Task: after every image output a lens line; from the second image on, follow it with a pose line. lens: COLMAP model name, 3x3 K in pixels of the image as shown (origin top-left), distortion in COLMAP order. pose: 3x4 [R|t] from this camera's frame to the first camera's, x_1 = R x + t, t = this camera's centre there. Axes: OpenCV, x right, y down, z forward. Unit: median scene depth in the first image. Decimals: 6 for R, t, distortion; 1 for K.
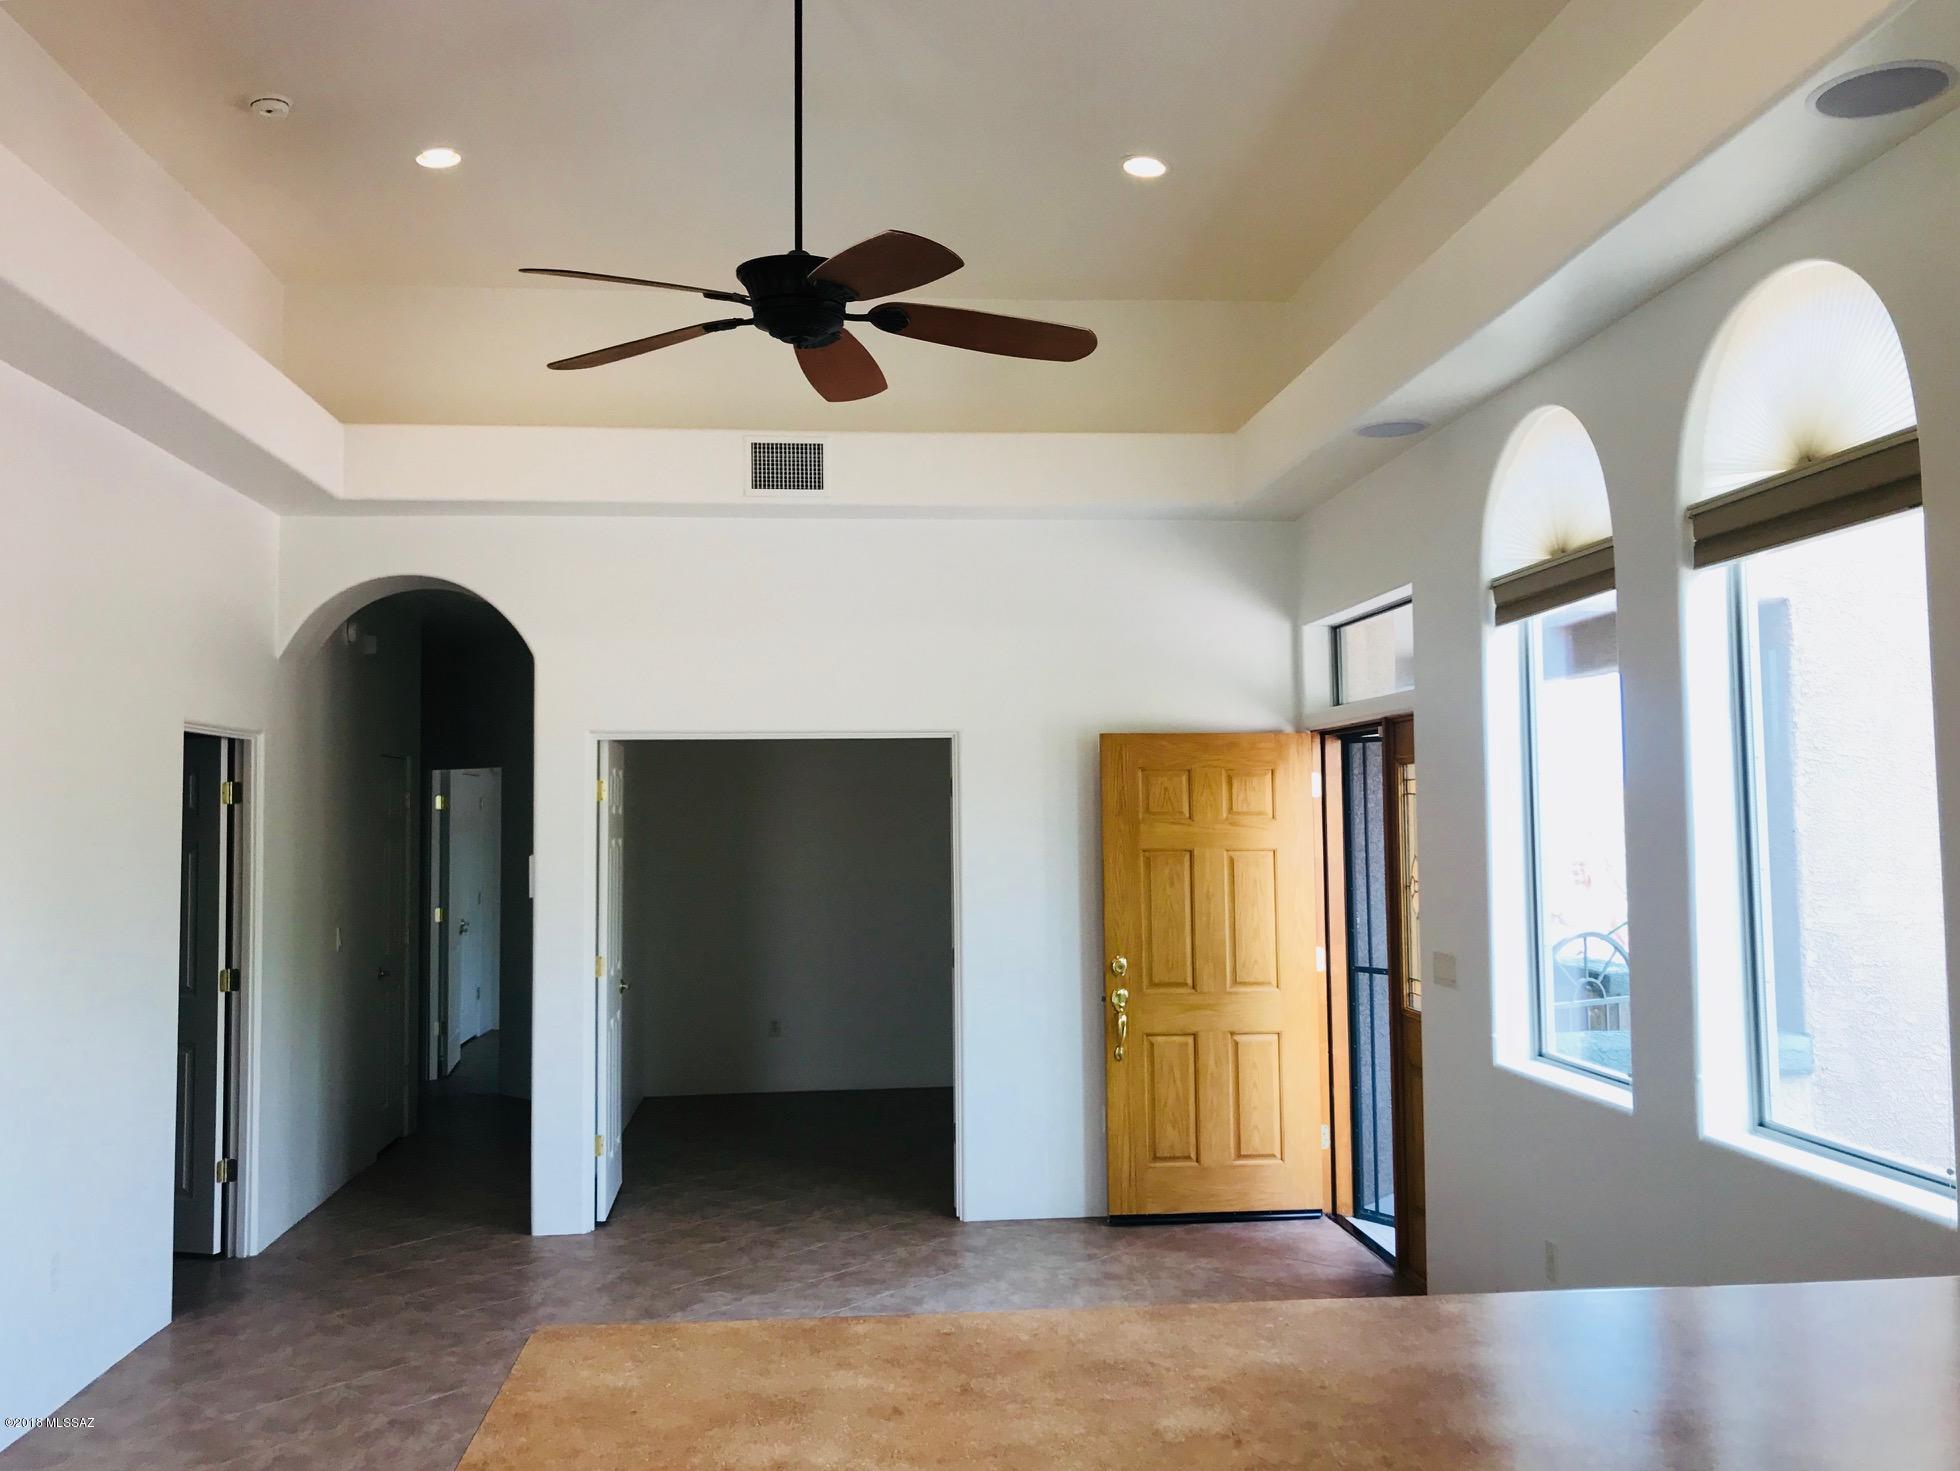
lens RADIAL K [[1612.8, 0, 965.5], [0, 1612.8, 722.7], [0, 0, 1]] dist [0.040654, -0.045953]
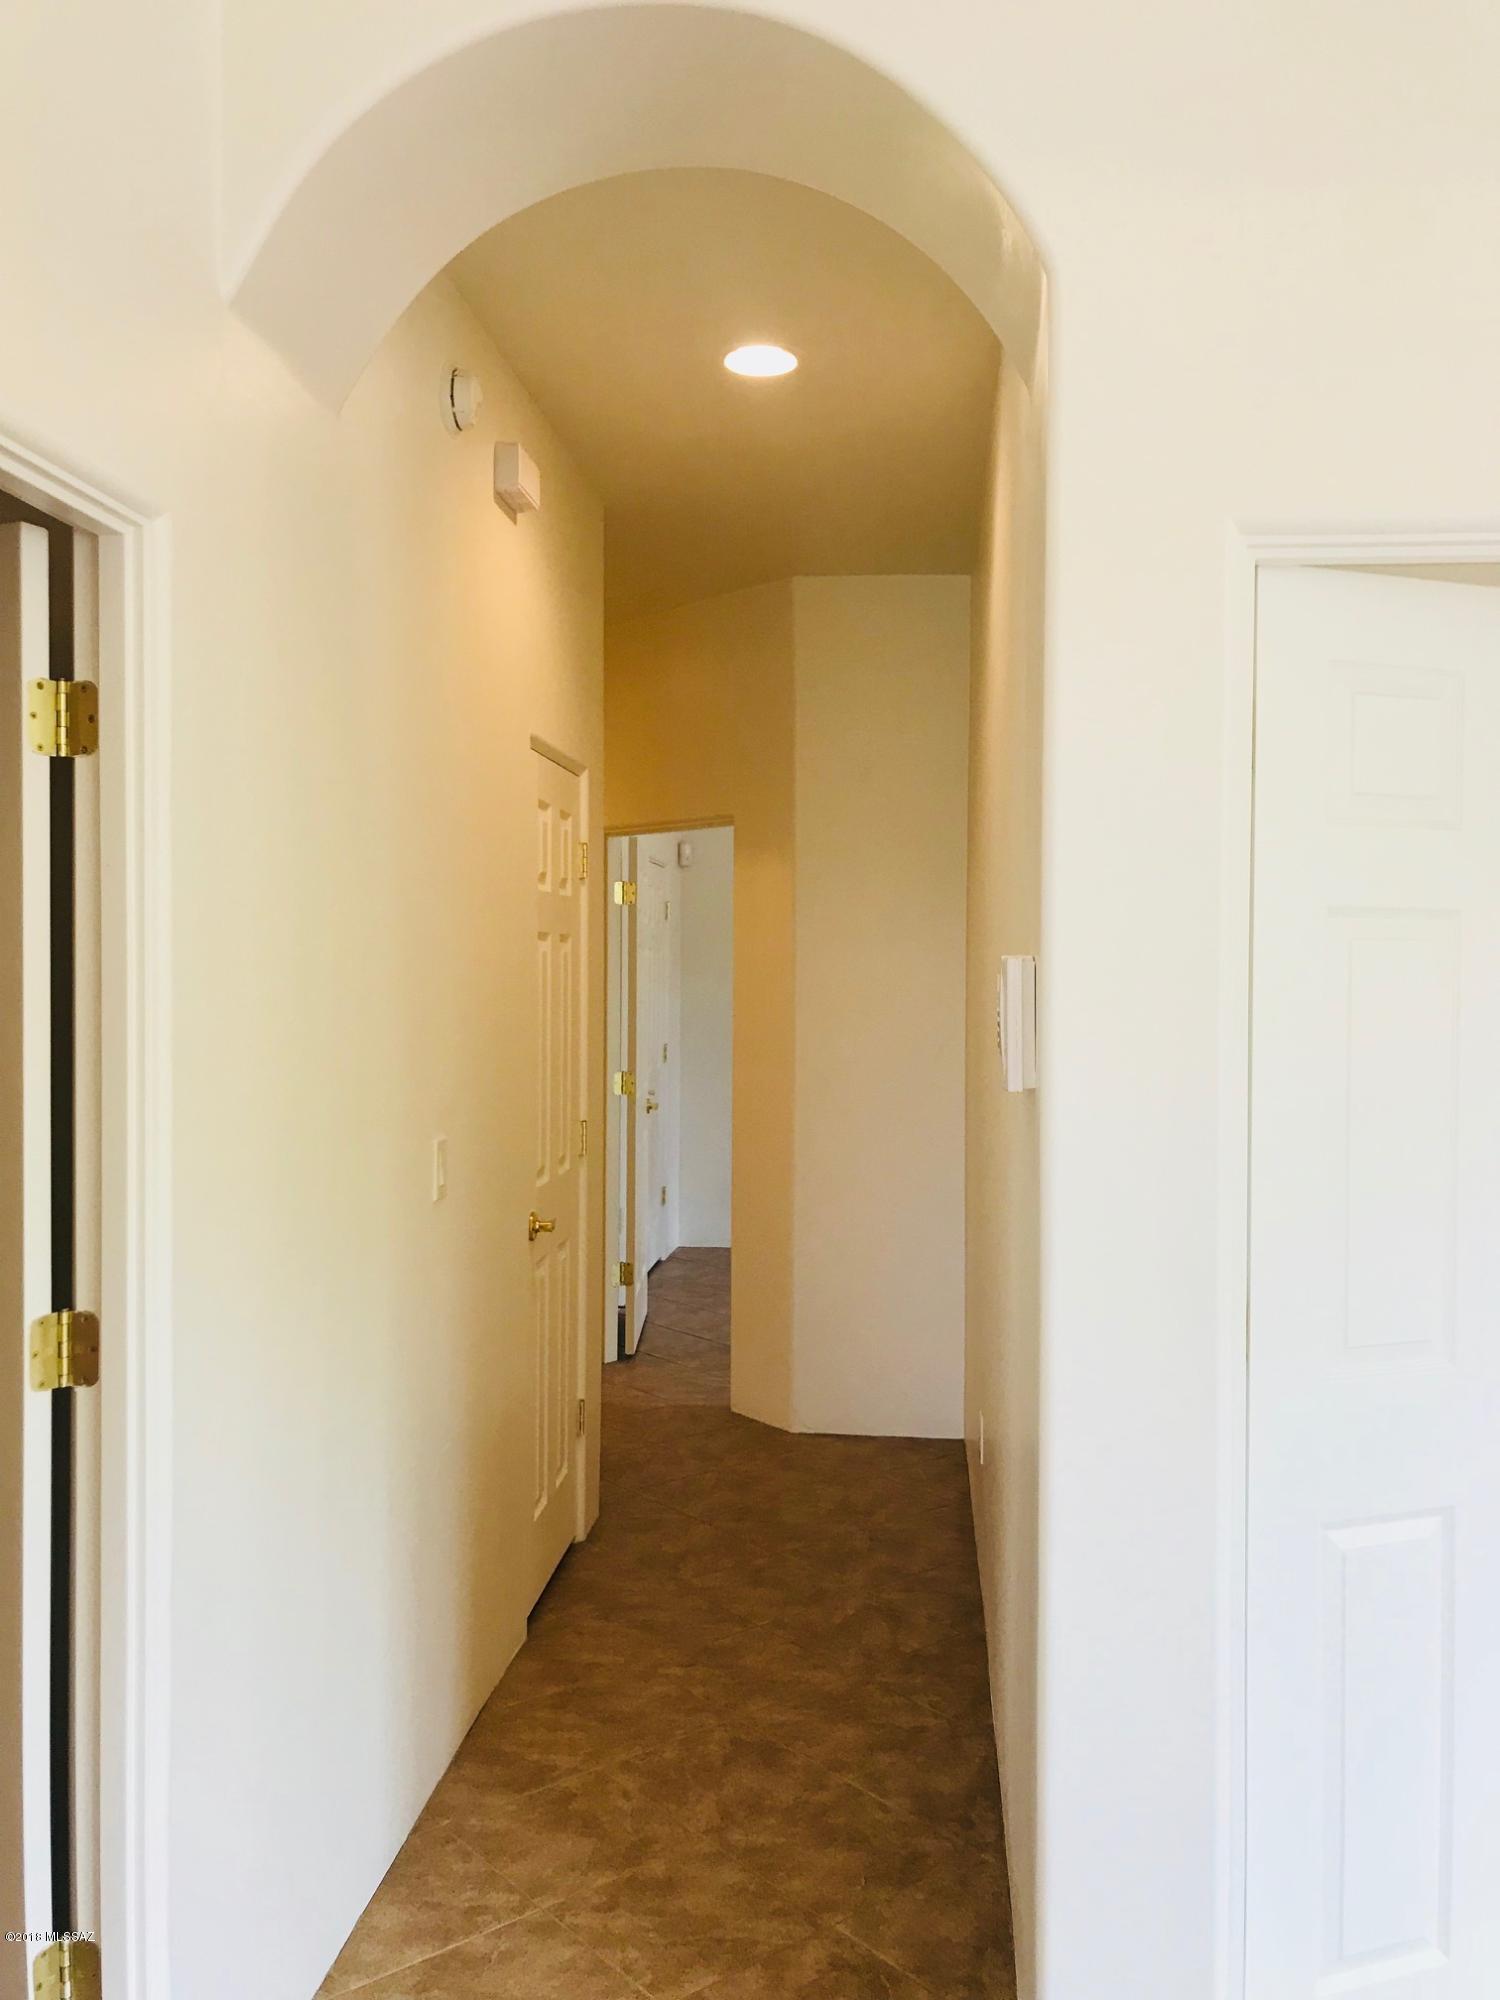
lens RADIAL K [[1645.7, 0, 763.9], [0, 1645.7, 997.8], [0, 0, 1]] dist [0.040654, -0.045953]
pose [[0.980264, 0.024788, -0.196135, -0.266339], [-0.009723, 0.996952, 0.077403, 0.069000], [0.197456, -0.073968, 0.977517, 0.723088]]
